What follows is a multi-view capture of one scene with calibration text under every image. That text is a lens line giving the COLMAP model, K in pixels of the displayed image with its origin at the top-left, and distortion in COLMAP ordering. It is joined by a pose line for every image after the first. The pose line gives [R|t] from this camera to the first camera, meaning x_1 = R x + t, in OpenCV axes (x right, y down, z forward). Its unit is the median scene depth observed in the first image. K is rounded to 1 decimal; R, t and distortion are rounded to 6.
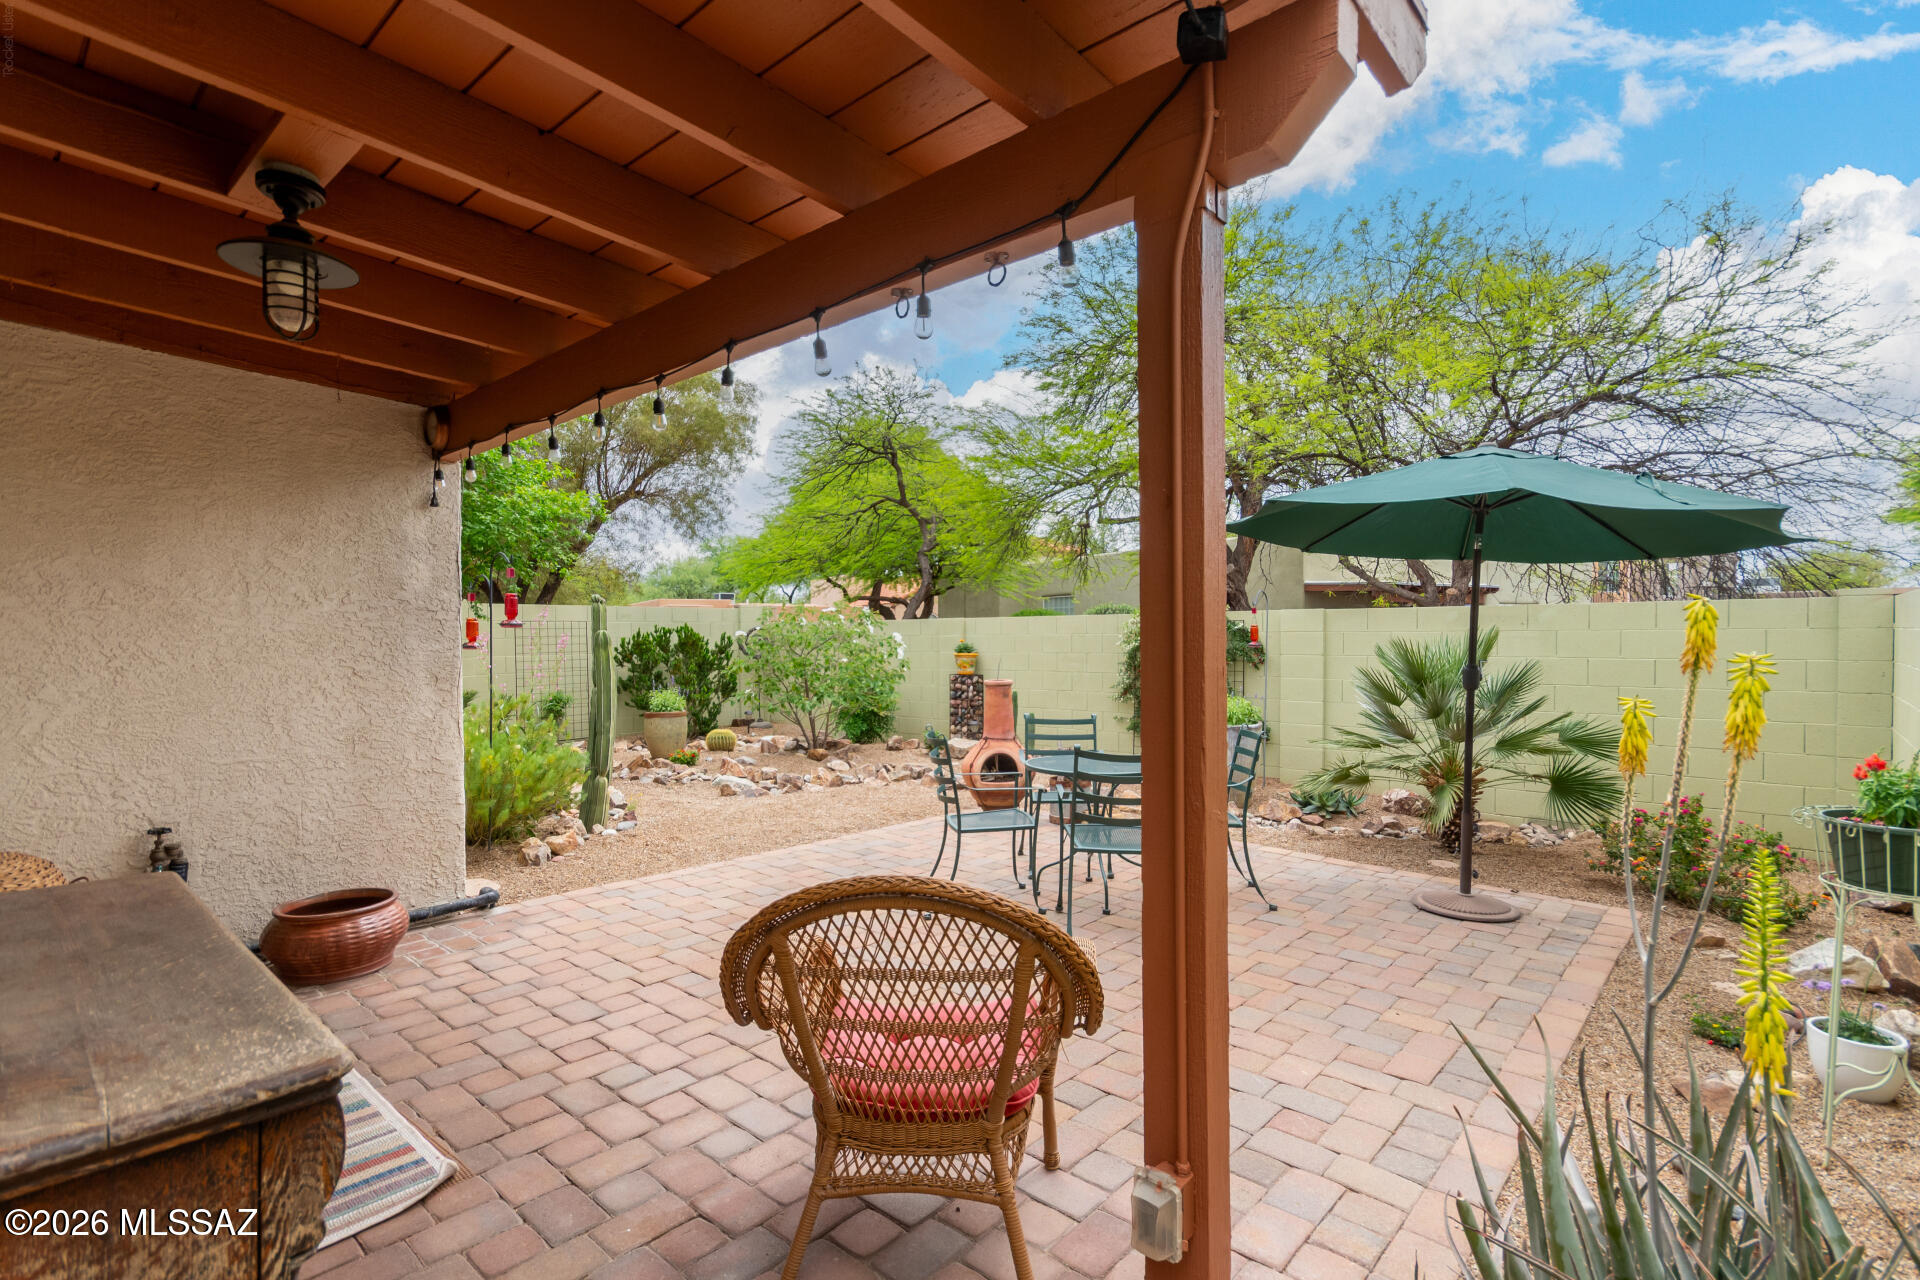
lens RADIAL K [[899.3, 0, 948.1], [0, 899.3, 649.9], [0, 0, 1]] dist [0.005265, 0.000688]
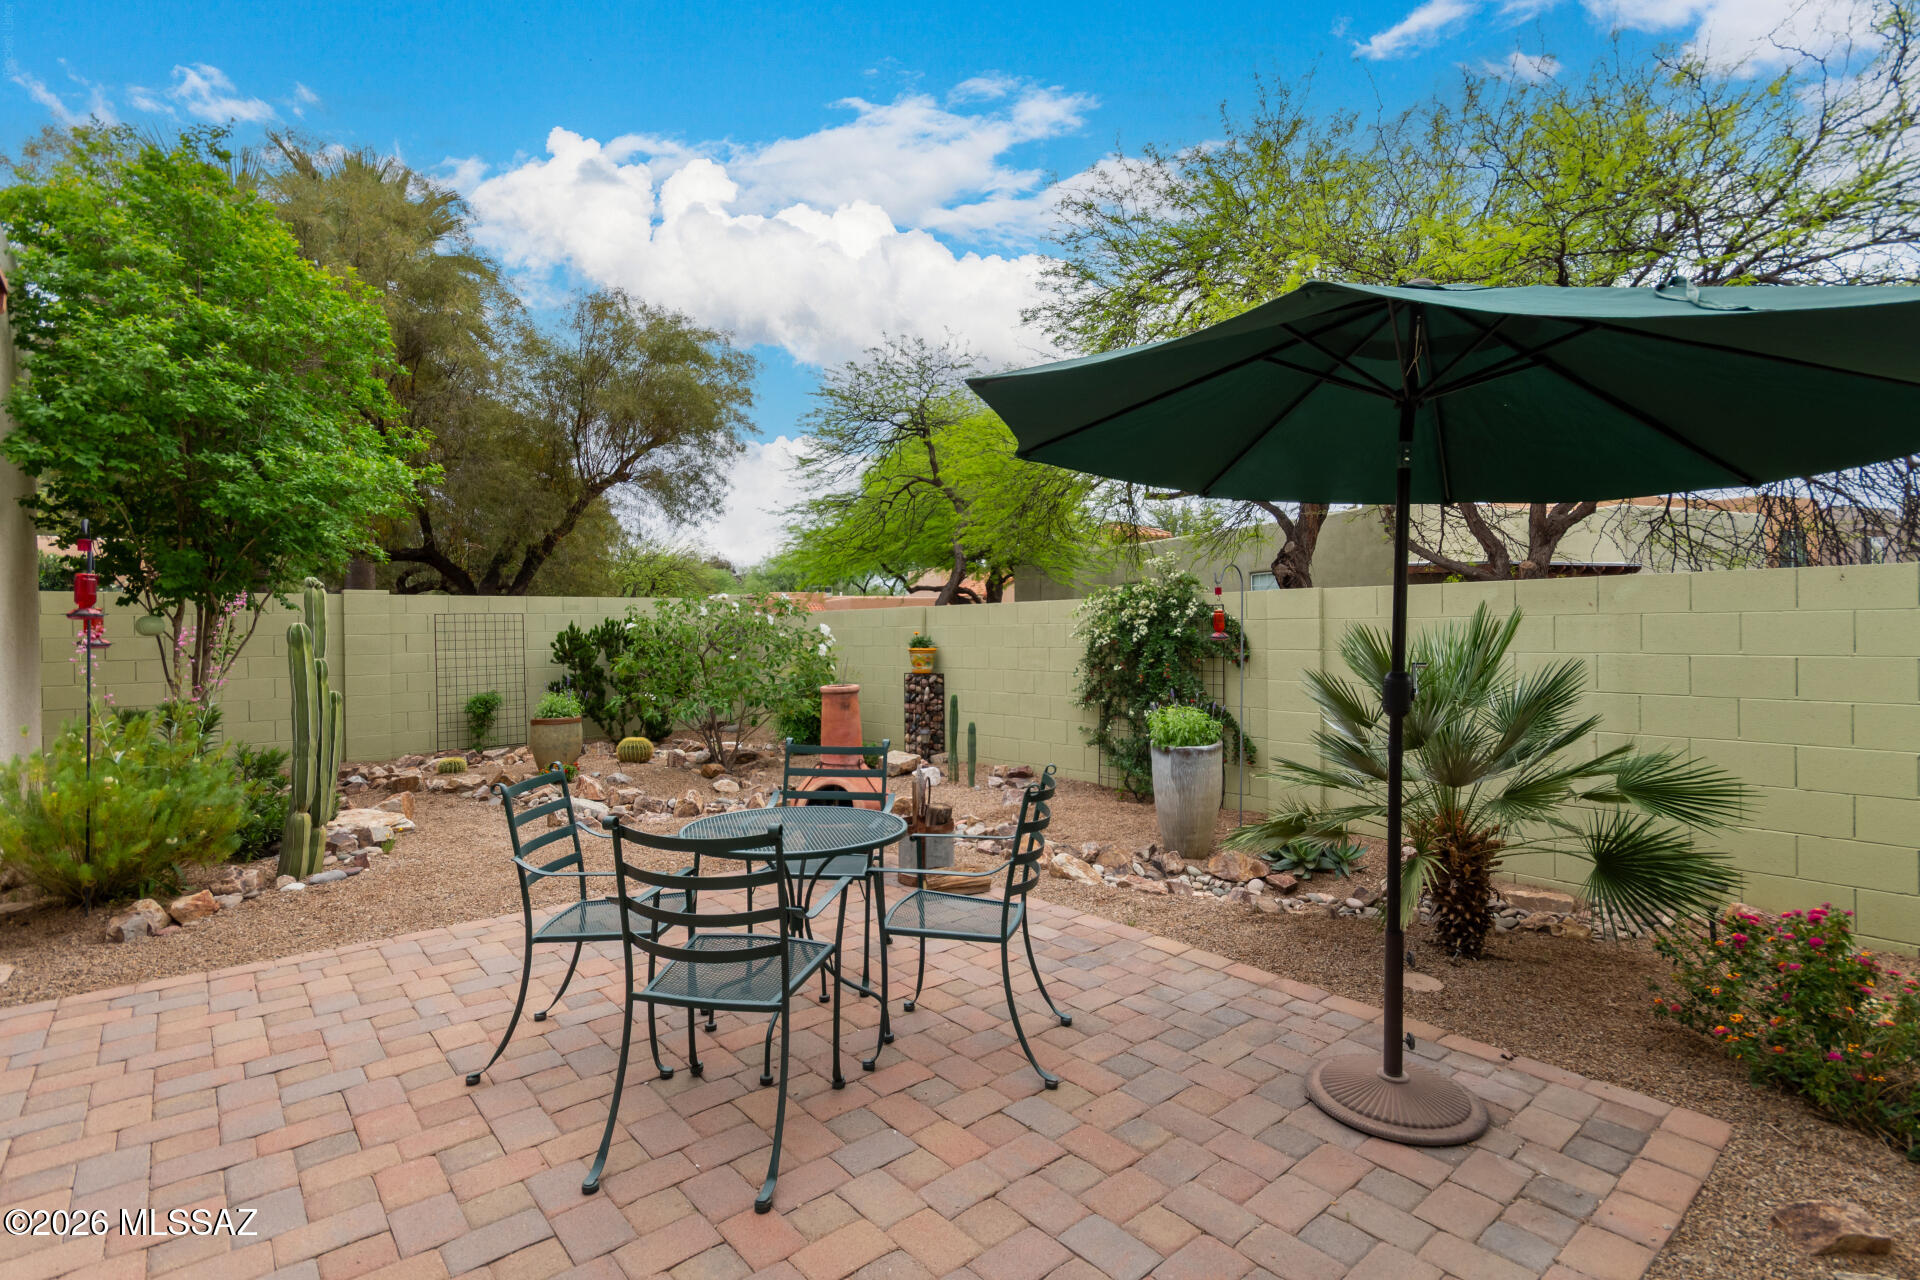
lens RADIAL K [[899.3, 0, 972.3], [0, 899.3, 627.2], [0, 0, 1]] dist [0.005265, 0.000688]
pose [[0.993502, -0.006760, -0.113610, 0.240611], [0.004874, 0.999846, -0.016877, -0.001687], [0.113707, 0.016214, 0.993382, 0.256434]]
